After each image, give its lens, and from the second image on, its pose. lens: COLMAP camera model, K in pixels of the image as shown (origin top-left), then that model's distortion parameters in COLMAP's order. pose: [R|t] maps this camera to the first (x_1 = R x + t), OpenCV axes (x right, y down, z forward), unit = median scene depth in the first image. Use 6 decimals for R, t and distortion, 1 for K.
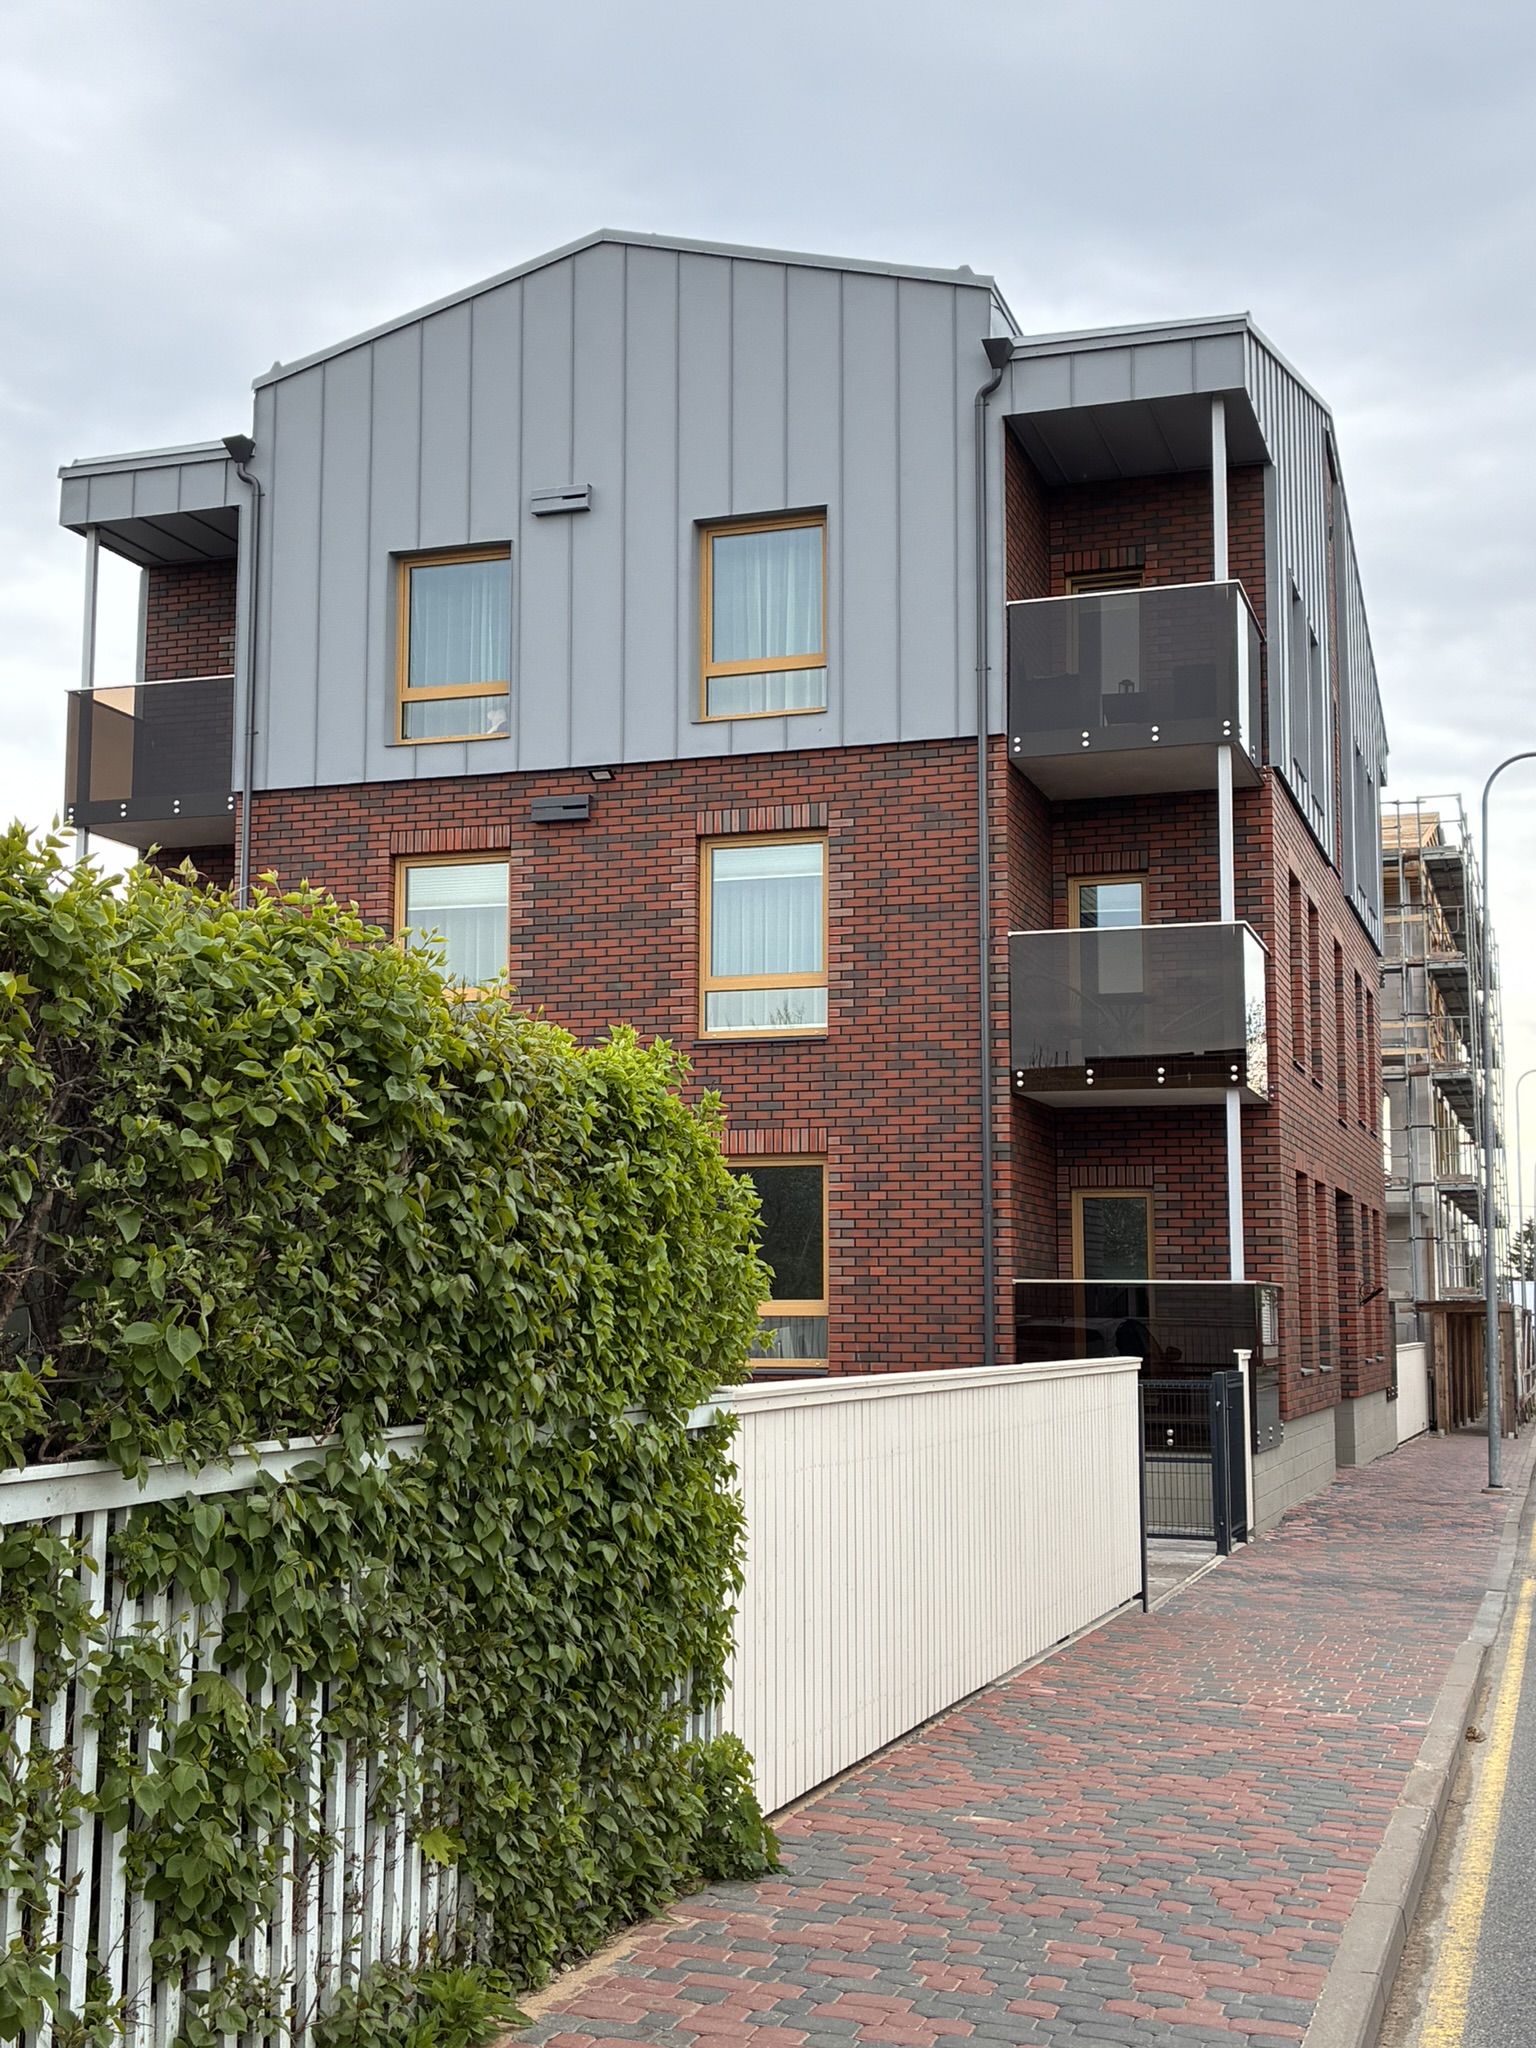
lens RADIAL K [[2431.1, 0, 760.4], [0, 2431.1, 1008.5], [0, 0, 1]] dist [0.103454, 0.000000]
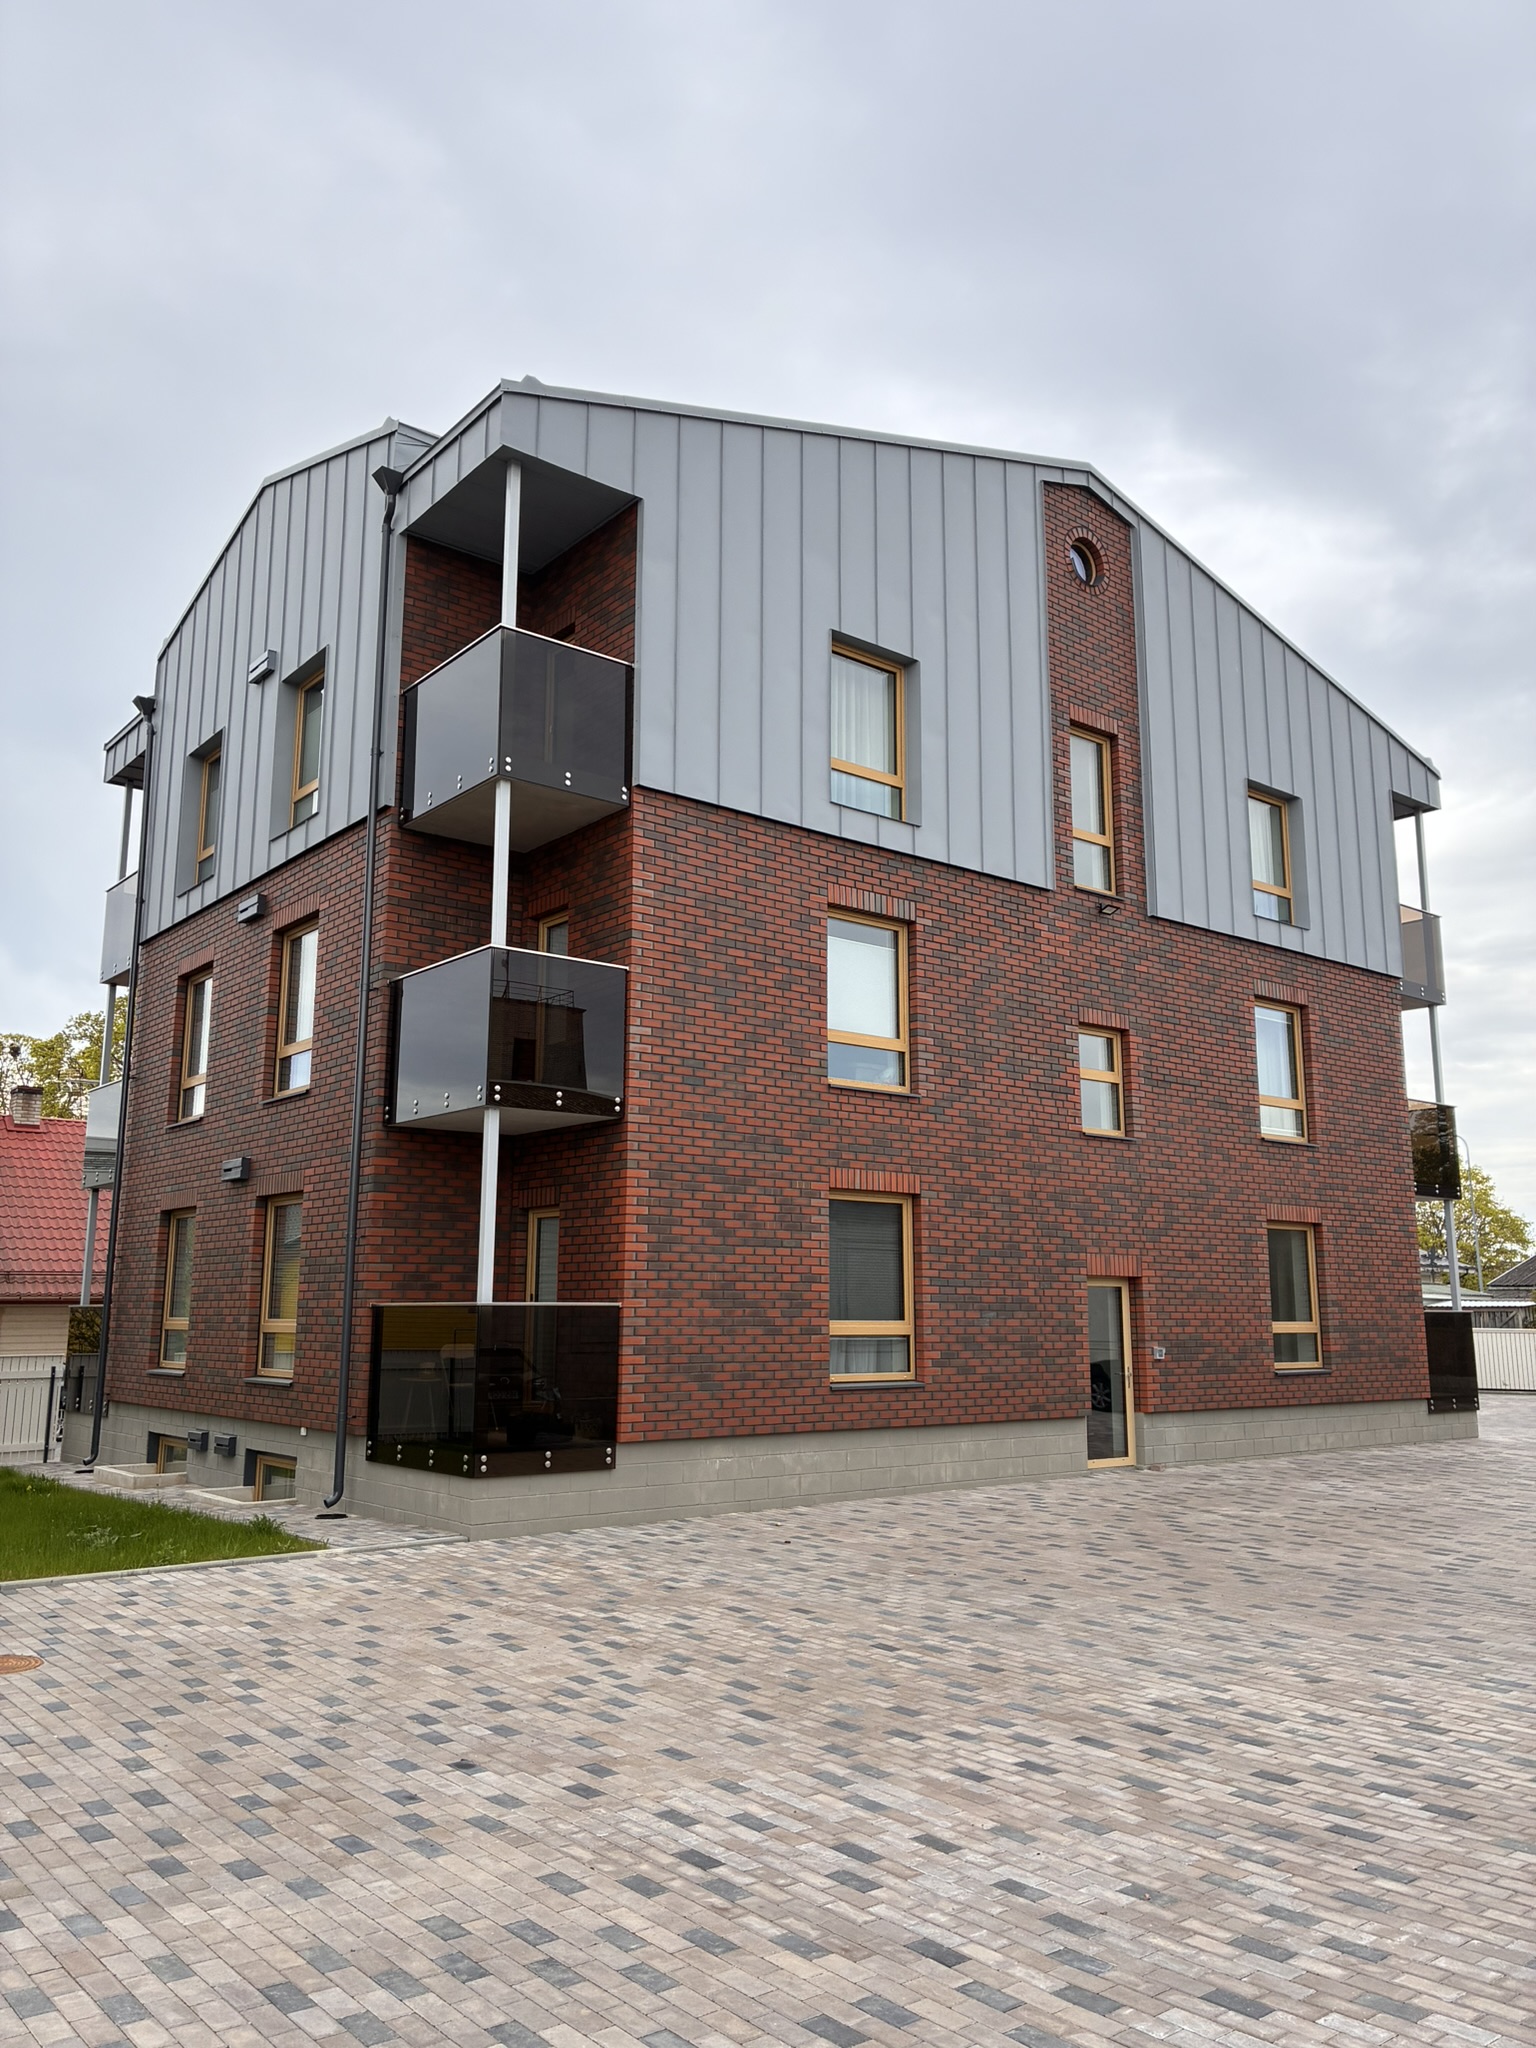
lens RADIAL K [[1556.6, 0, 770.8], [0, 1556.6, 1015.7], [0, 0, 1]] dist [0.050247, -0.059792]
pose [[0.842981, -0.101816, -0.528221, 0.604882], [0.067064, 0.994156, -0.084601, 0.054053], [0.533747, 0.035892, 0.844882, 0.485362]]
